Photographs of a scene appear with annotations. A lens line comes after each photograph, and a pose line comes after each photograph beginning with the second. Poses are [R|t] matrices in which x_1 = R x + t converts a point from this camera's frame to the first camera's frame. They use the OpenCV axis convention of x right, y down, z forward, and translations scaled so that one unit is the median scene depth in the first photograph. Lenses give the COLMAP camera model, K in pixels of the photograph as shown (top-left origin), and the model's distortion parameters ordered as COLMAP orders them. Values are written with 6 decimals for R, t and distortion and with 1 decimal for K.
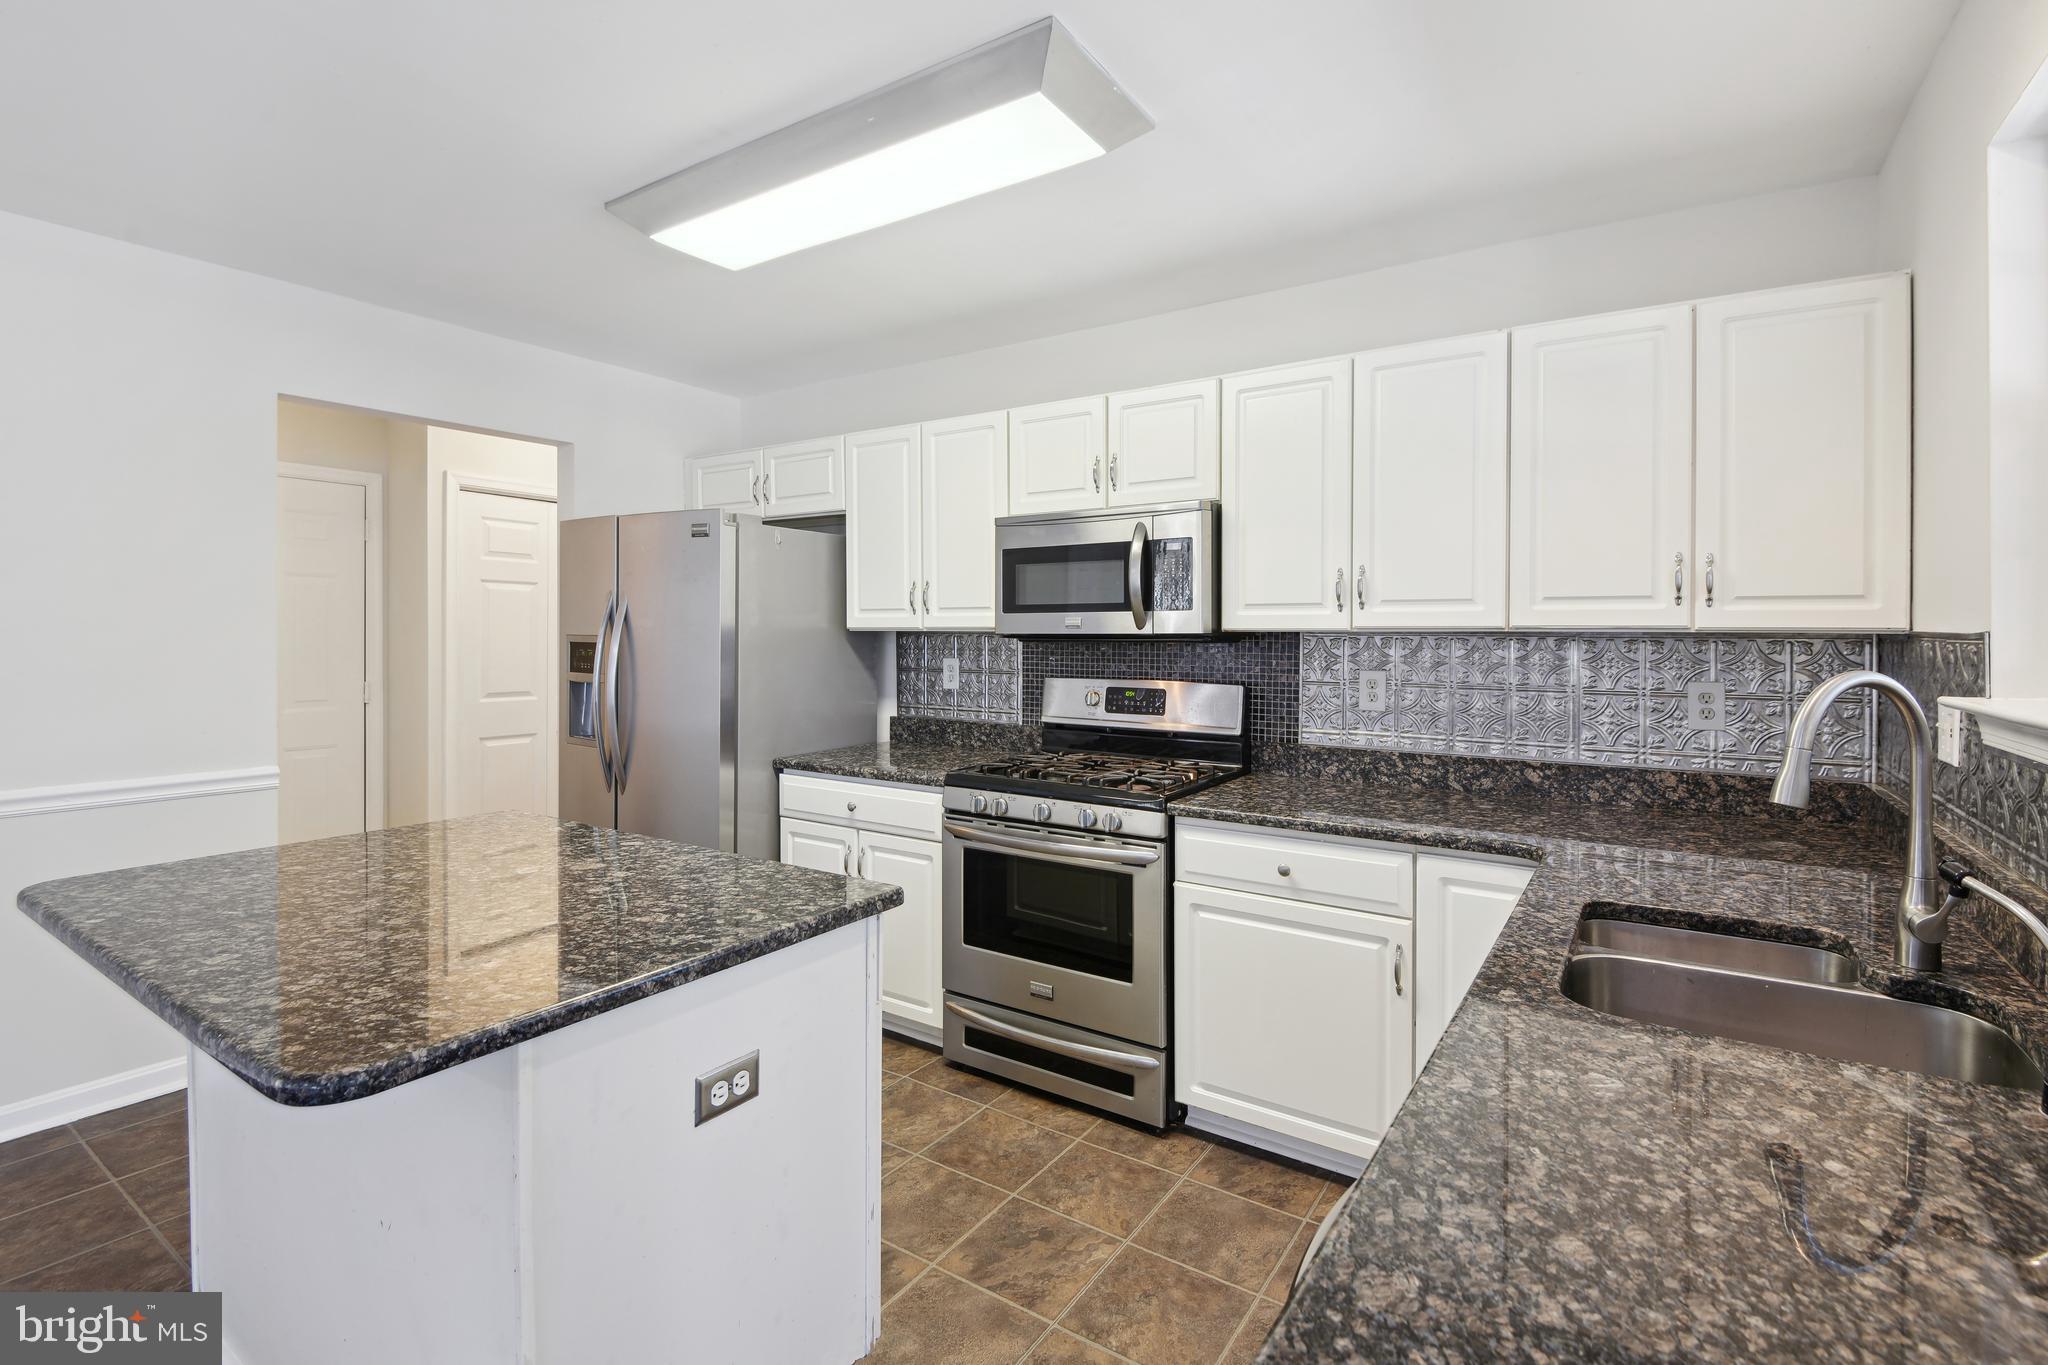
lens RADIAL K [[945.7, 0, 1066.3], [0, 945.7, 633.1], [0, 0, 1]] dist [0.001785, -0.001844]
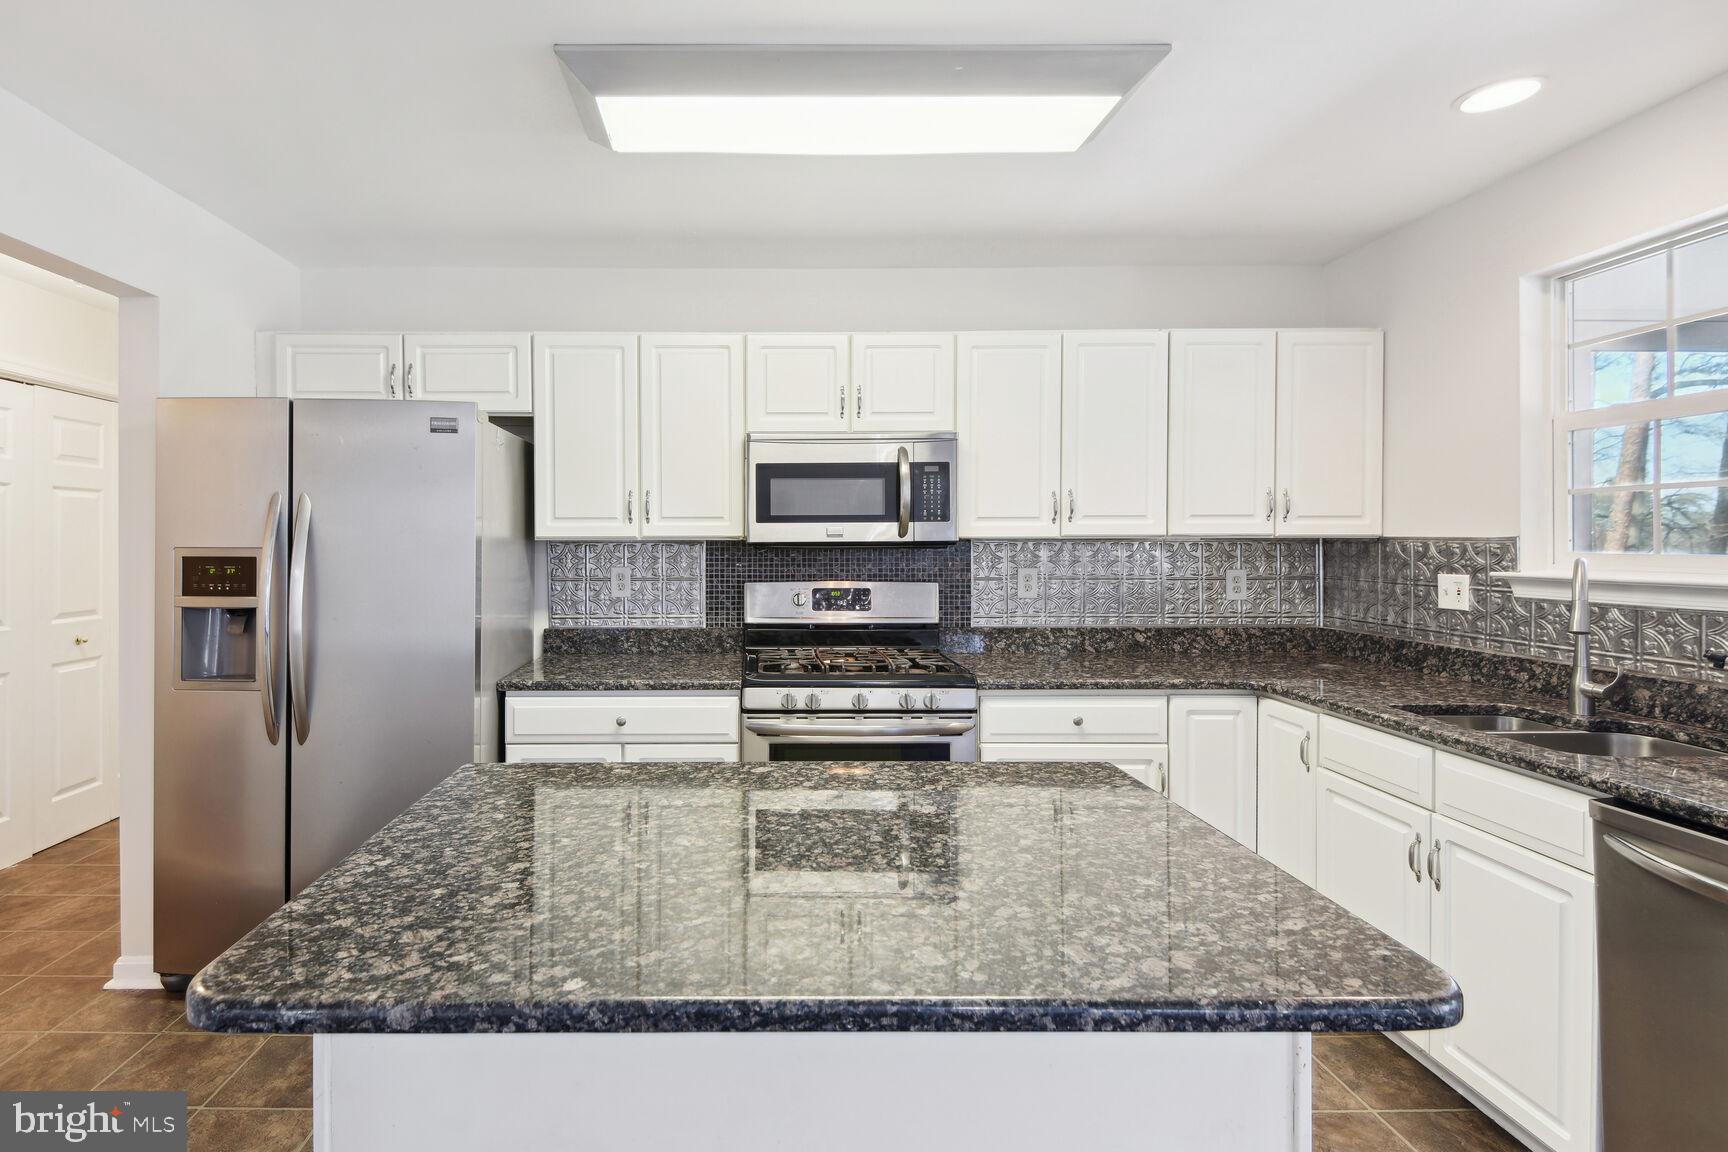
lens RADIAL K [[797.9, 0, 902.5], [0, 797.9, 537.5], [0, 0, 1]] dist [0.001785, -0.001844]
pose [[0.840800, -0.003655, 0.541333, -0.443961], [0.006221, 0.999976, -0.002910, -0.000948], [-0.541310, 0.005815, 0.840803, 0.157110]]
